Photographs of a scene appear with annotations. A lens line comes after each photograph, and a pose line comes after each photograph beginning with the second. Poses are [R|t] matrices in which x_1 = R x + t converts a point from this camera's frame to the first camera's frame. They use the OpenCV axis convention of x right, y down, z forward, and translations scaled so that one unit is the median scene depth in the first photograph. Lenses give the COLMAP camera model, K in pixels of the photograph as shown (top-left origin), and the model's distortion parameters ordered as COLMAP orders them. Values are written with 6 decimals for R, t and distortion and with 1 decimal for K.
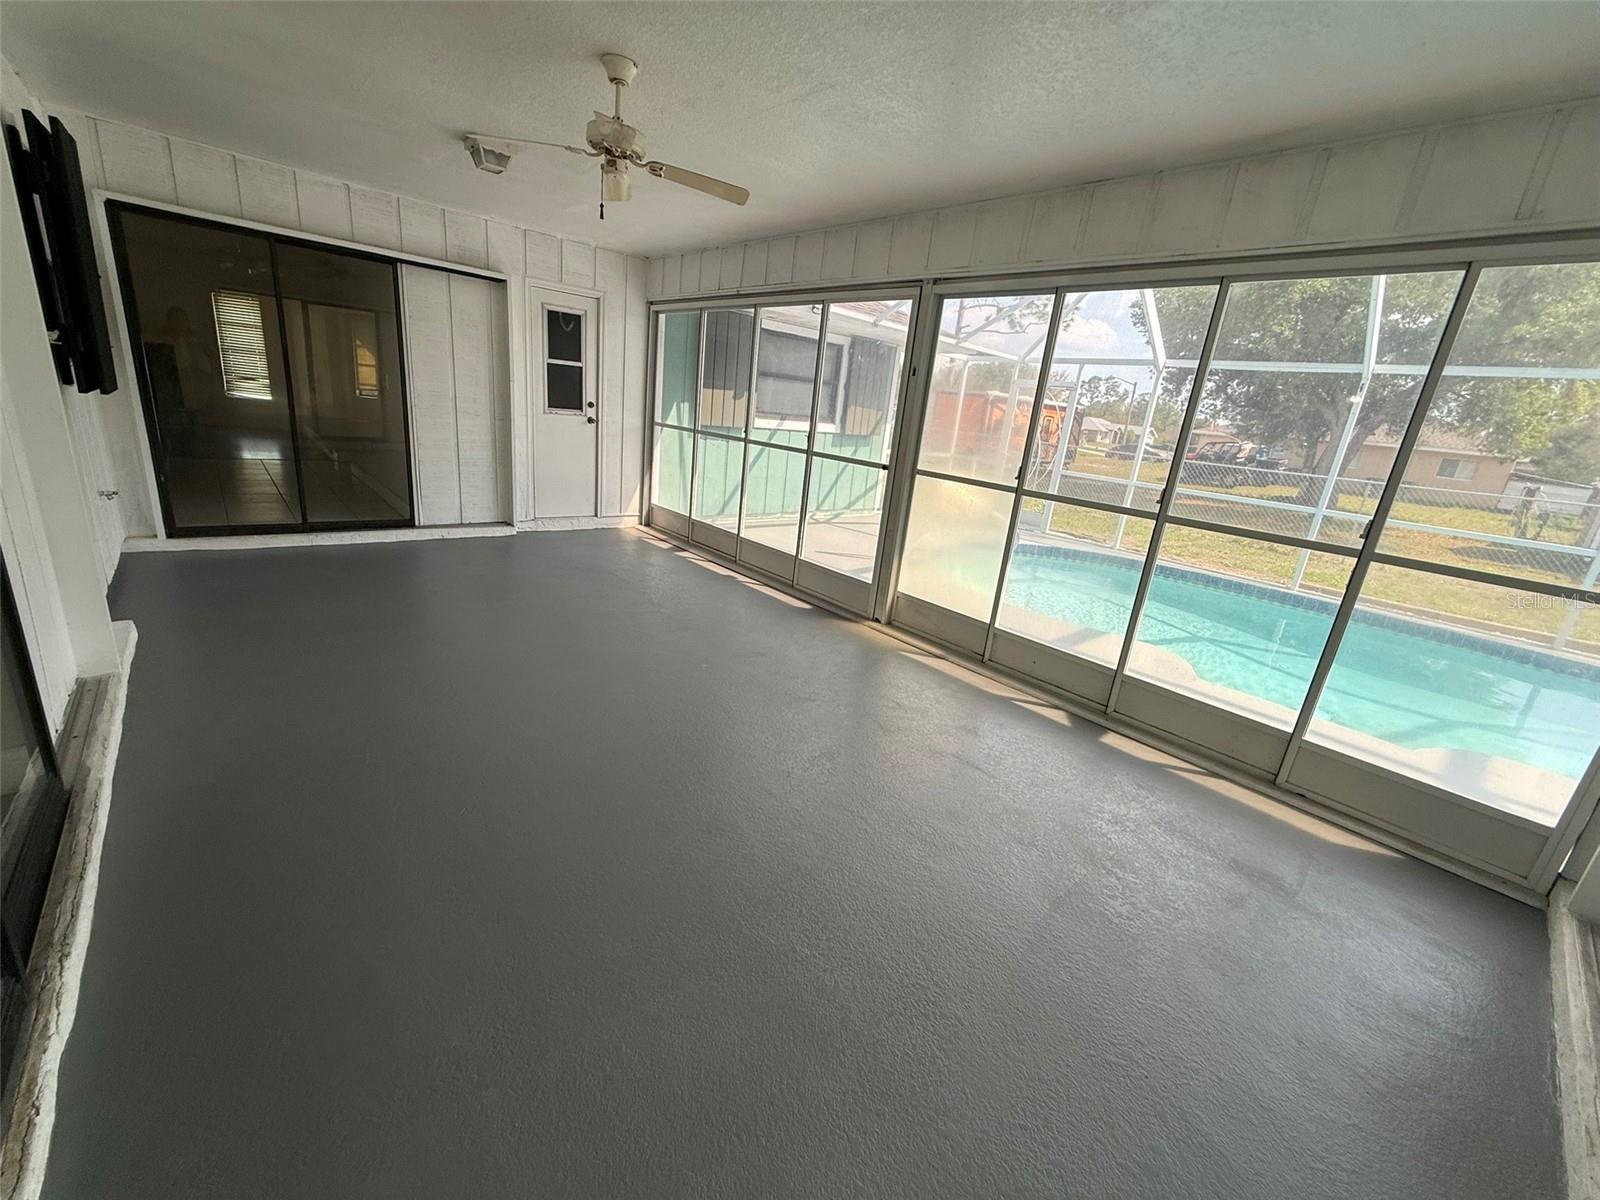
lens RADIAL K [[638.4, 0, 792.4], [0, 638.4, 597.0], [0, 0, 1]] dist [0.000152, 0.001425]
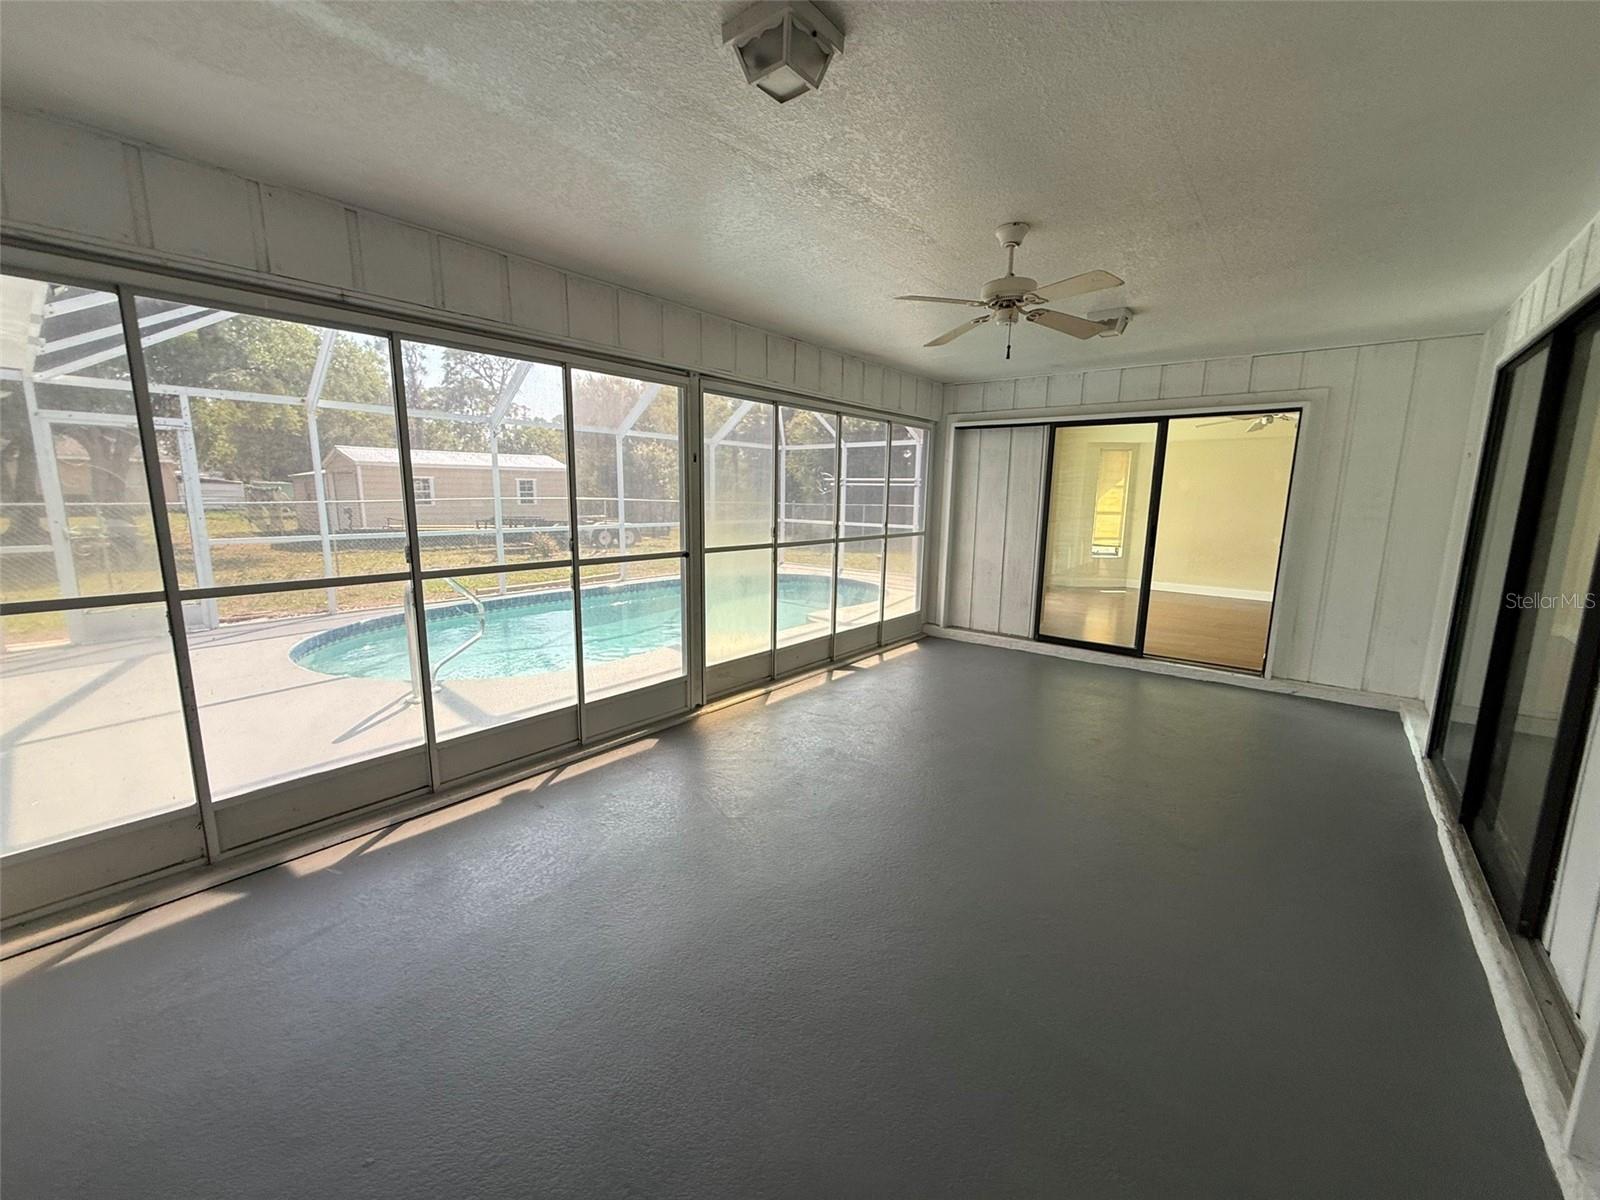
lens RADIAL K [[638.4, 0, 797.2], [0, 638.4, 599.7], [0, 0, 1]] dist [0.000152, 0.001425]
pose [[-0.159971, -0.266829, 0.950374, -0.848578], [0.256622, 0.918428, 0.301056, -0.402489], [-0.953181, 0.292047, -0.078448, 0.971962]]
